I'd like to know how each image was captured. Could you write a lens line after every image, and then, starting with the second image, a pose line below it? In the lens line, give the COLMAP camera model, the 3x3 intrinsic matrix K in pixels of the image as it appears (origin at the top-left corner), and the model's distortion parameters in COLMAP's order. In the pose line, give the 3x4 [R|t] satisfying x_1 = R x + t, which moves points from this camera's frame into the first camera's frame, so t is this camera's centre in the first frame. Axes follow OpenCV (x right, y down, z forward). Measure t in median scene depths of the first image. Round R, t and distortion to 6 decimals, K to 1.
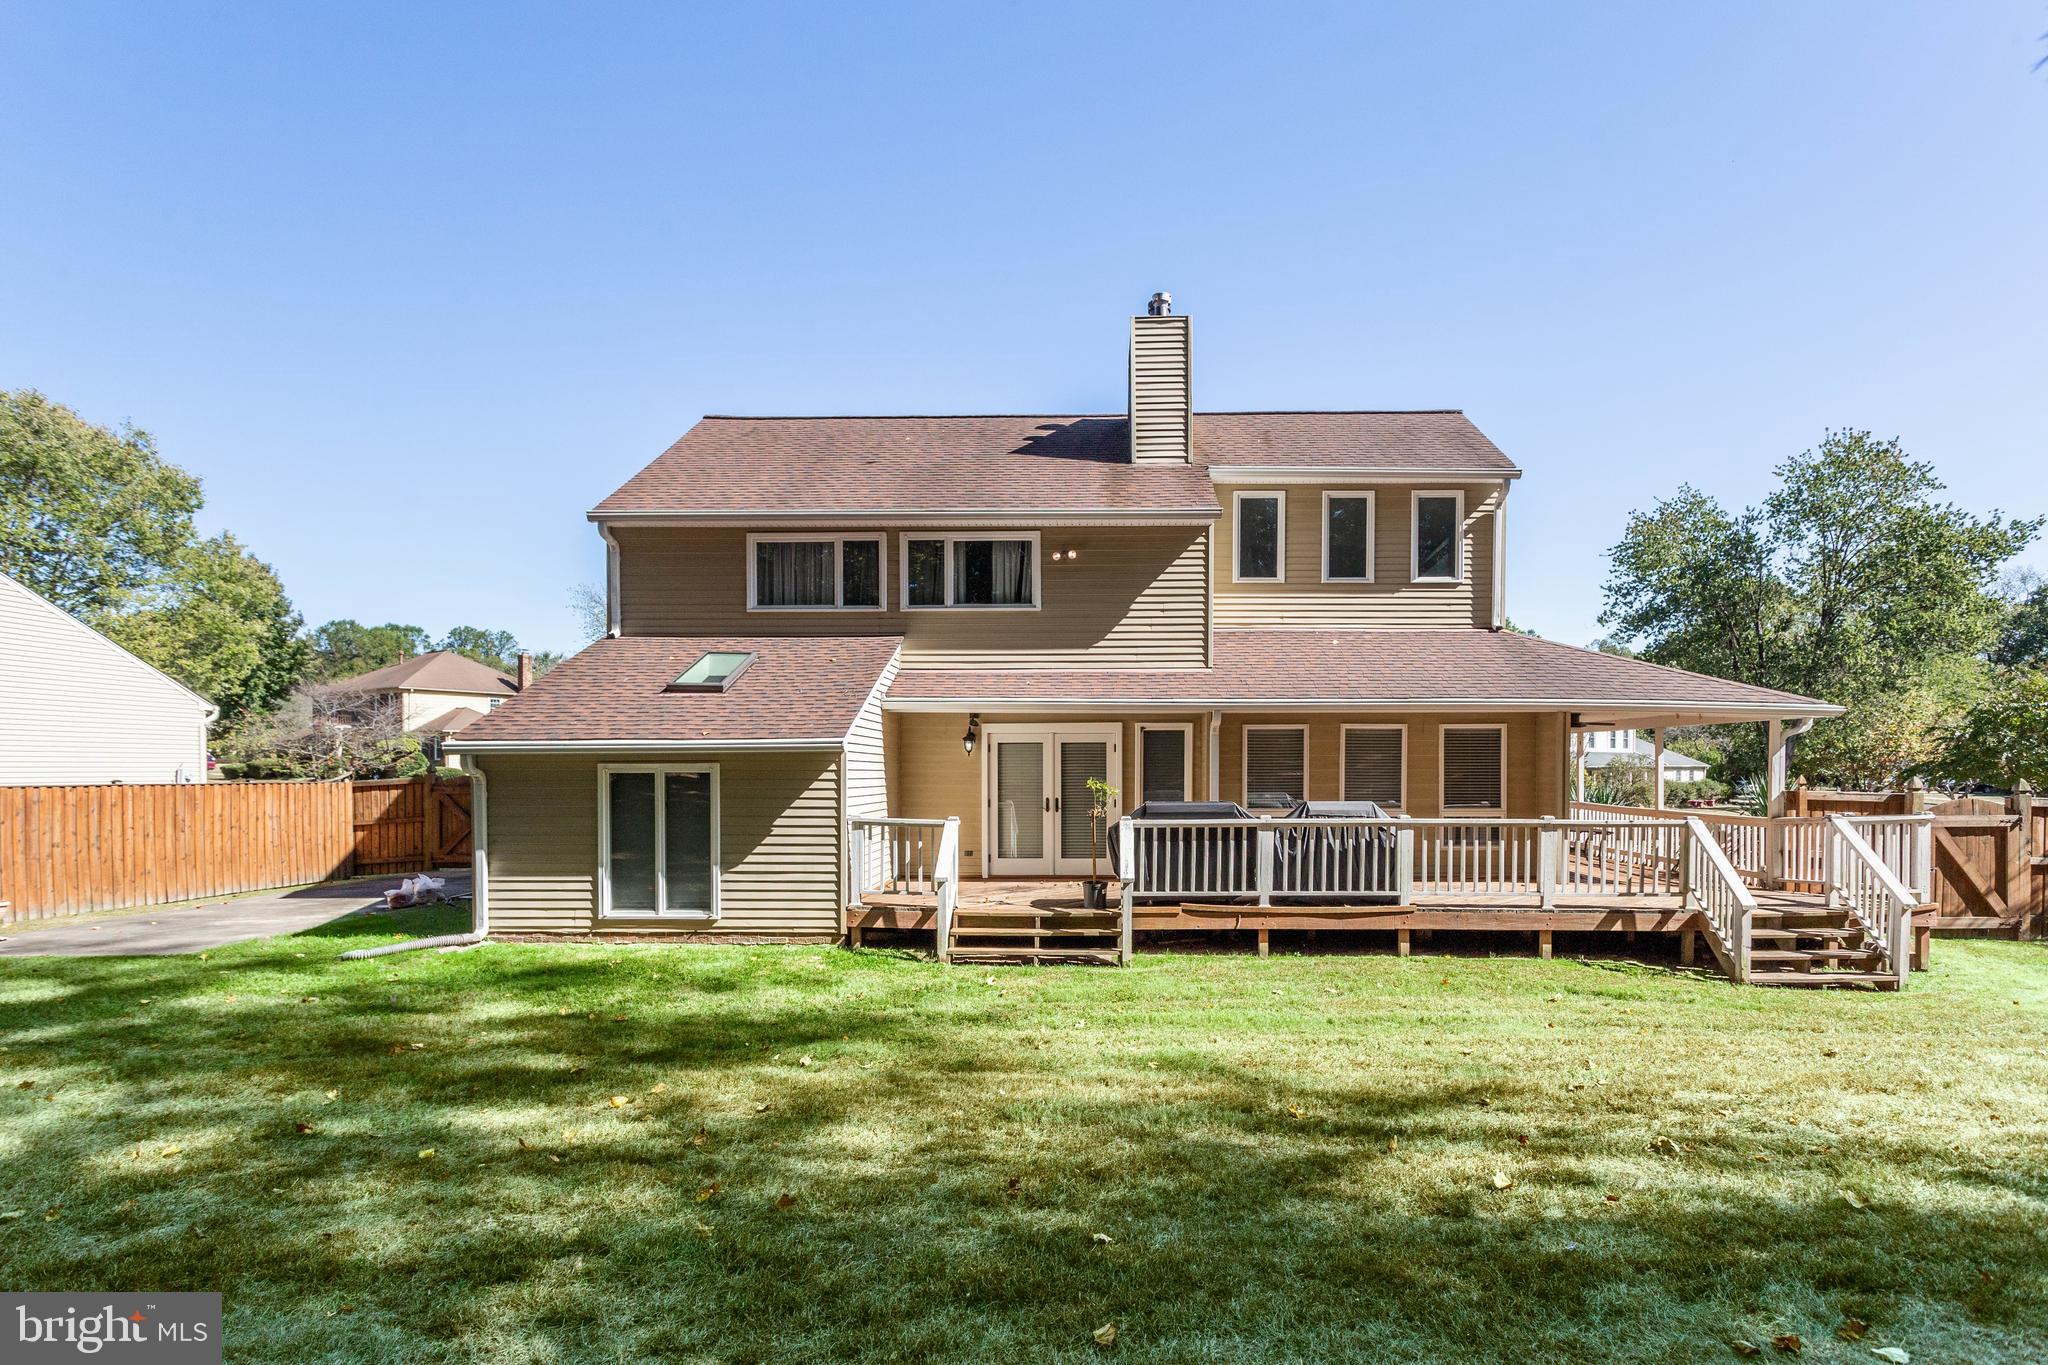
lens RADIAL K [[1001.2, 0, 1067.4], [0, 1001.2, 774.6], [0, 0, 1]] dist [0.002251, 0.000515]
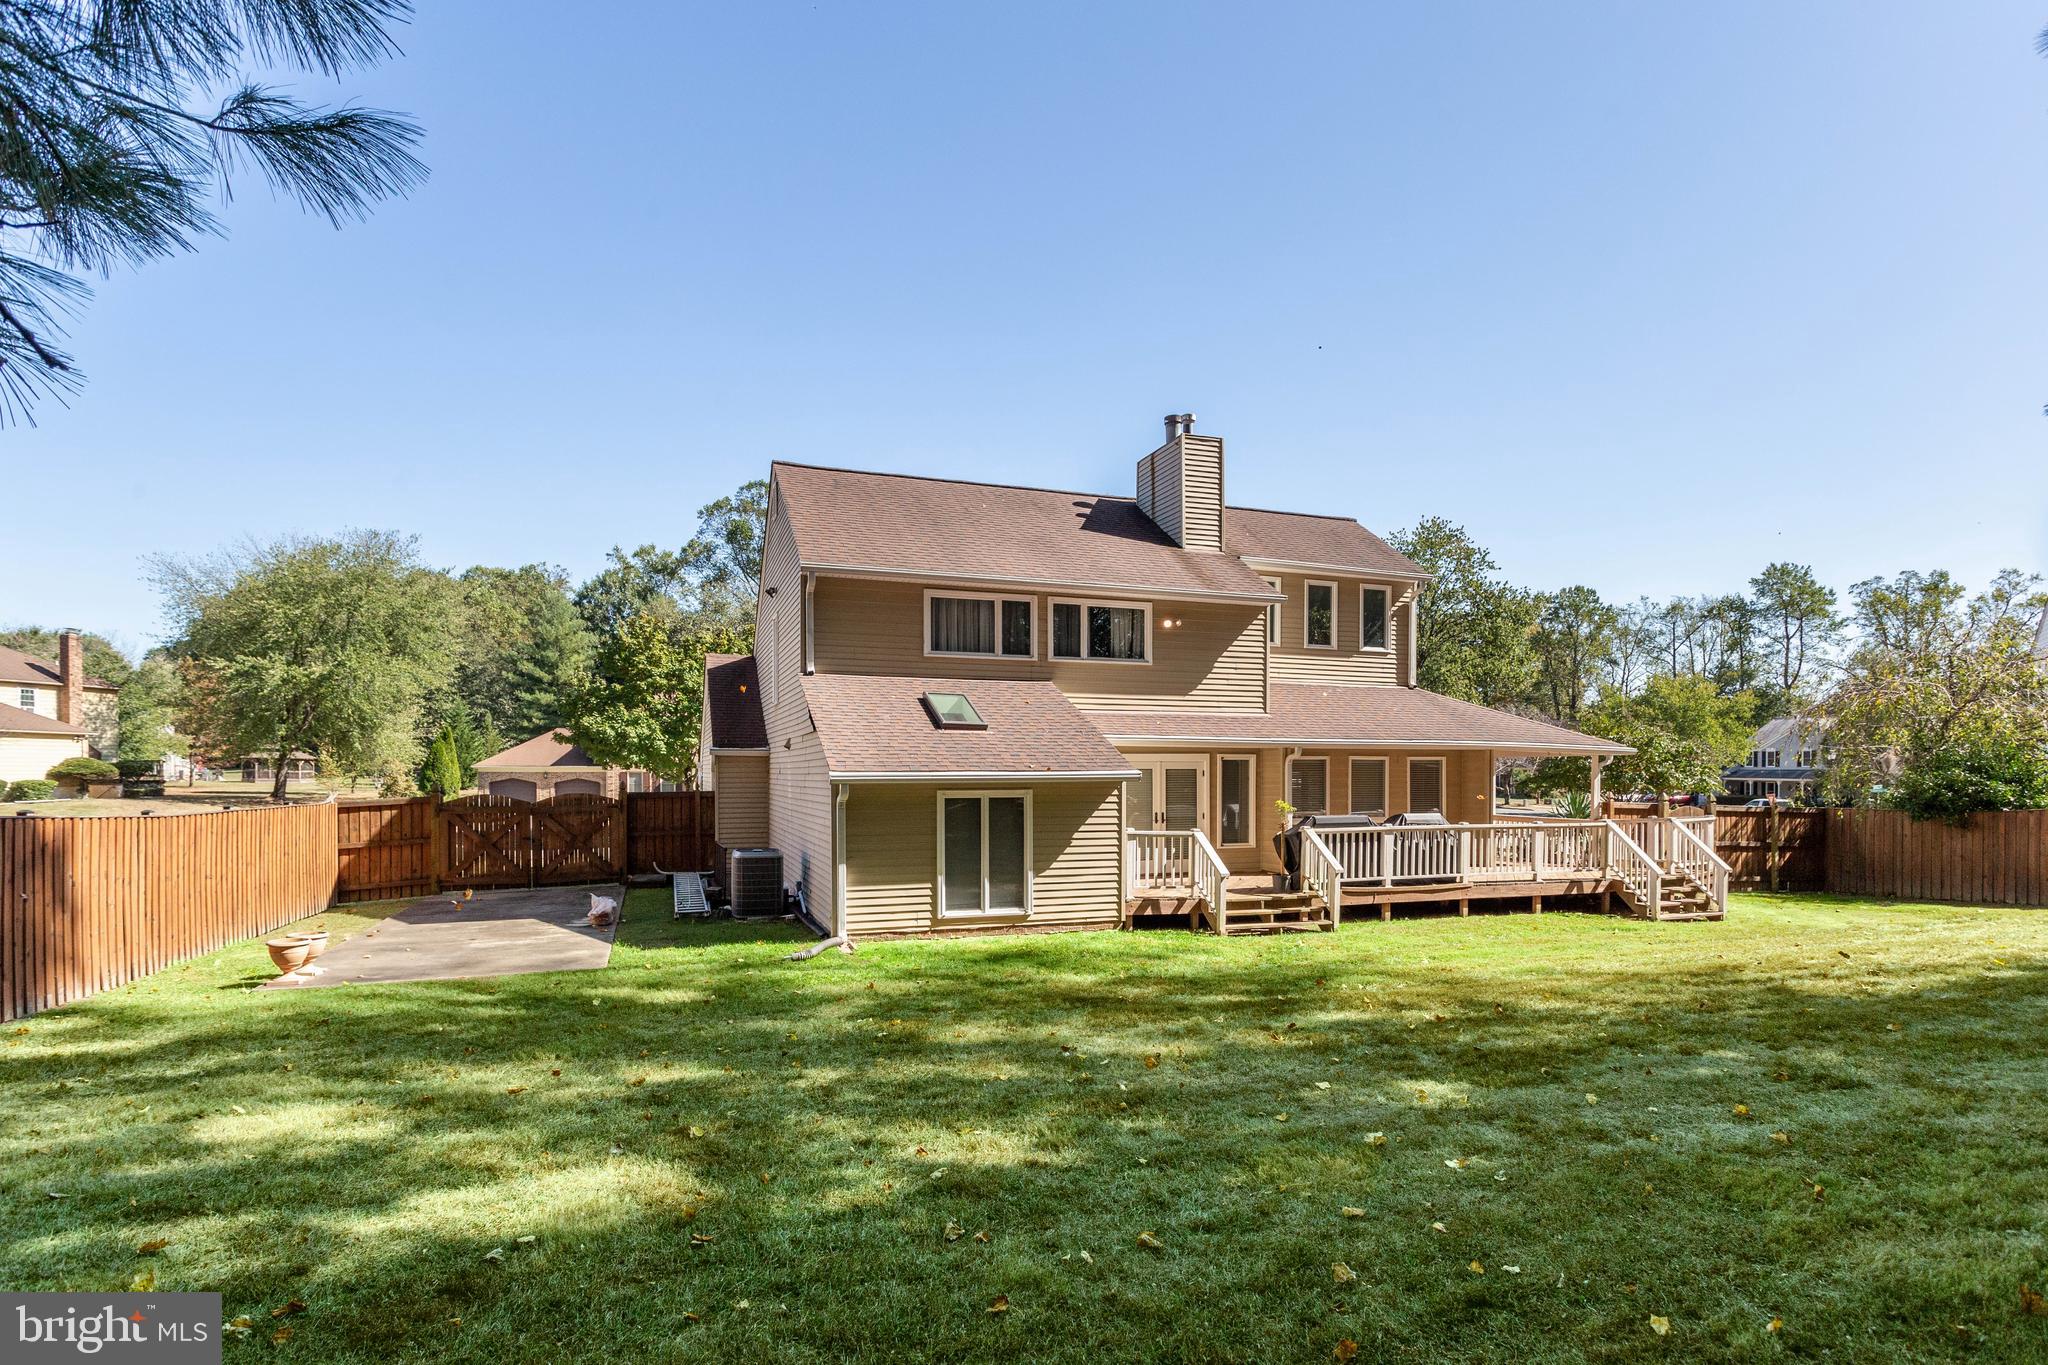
lens RADIAL K [[1012.1, 0, 1027.5], [0, 1012.1, 771.9], [0, 0, 1]] dist [0.000034, 0.000133]
pose [[0.936868, 0.001415, 0.349681, -0.630607], [0.001311, 0.999971, -0.007560, -0.019098], [-0.349681, 0.007541, 0.936838, -0.147588]]
